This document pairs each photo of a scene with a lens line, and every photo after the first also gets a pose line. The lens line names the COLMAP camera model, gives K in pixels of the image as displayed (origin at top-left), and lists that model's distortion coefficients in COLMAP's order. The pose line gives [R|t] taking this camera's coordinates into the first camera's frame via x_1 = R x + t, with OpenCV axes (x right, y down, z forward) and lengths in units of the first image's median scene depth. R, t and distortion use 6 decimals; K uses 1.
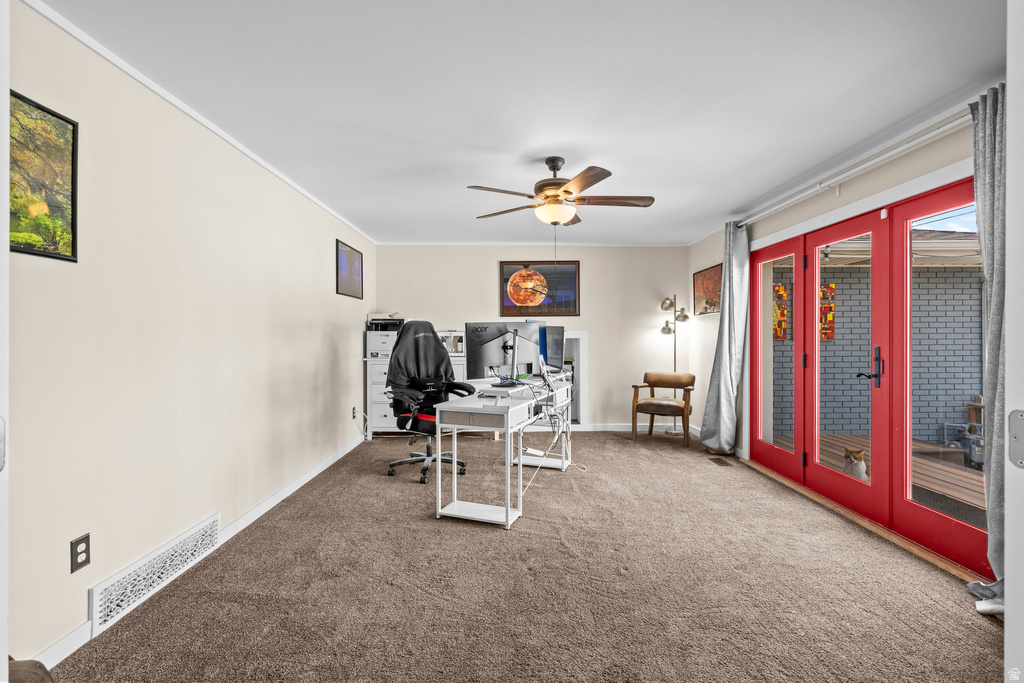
lens RADIAL K [[466.3, 0, 509.7], [0, 466.3, 335.3], [0, 0, 1]] dist [-0.004465, 0.001474]
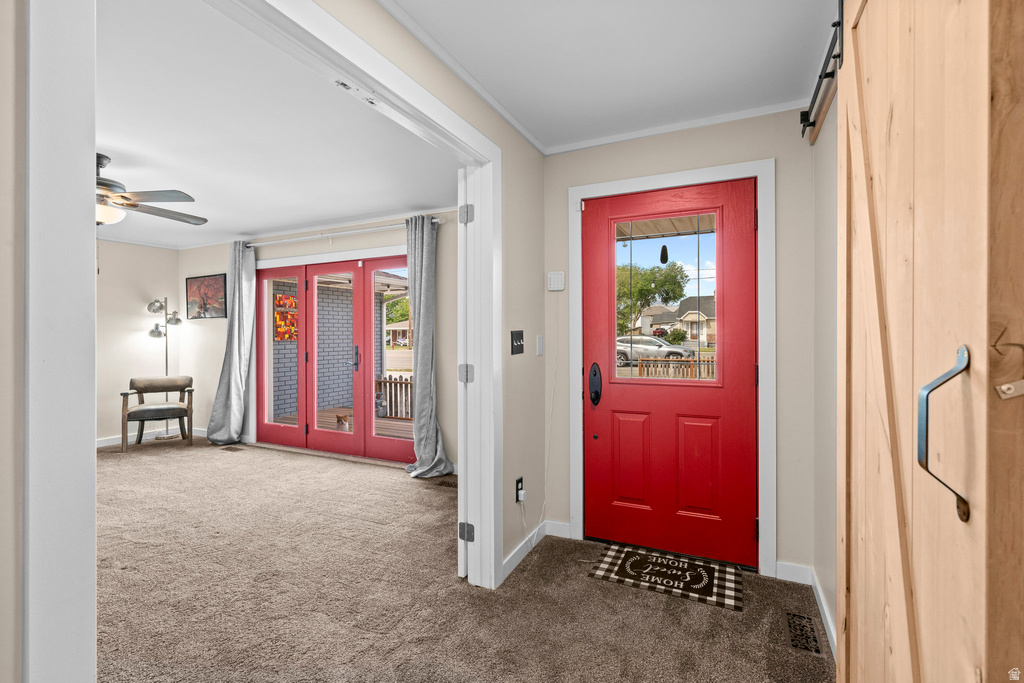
lens RADIAL K [[466.3, 0, 512.6], [0, 466.3, 337.5], [0, 0, 1]] dist [-0.004465, 0.001474]
pose [[0.439555, -0.004093, 0.898206, -0.334053], [0.001115, 0.999991, 0.004011, -0.008358], [-0.898215, -0.000761, 0.439556, -0.150628]]
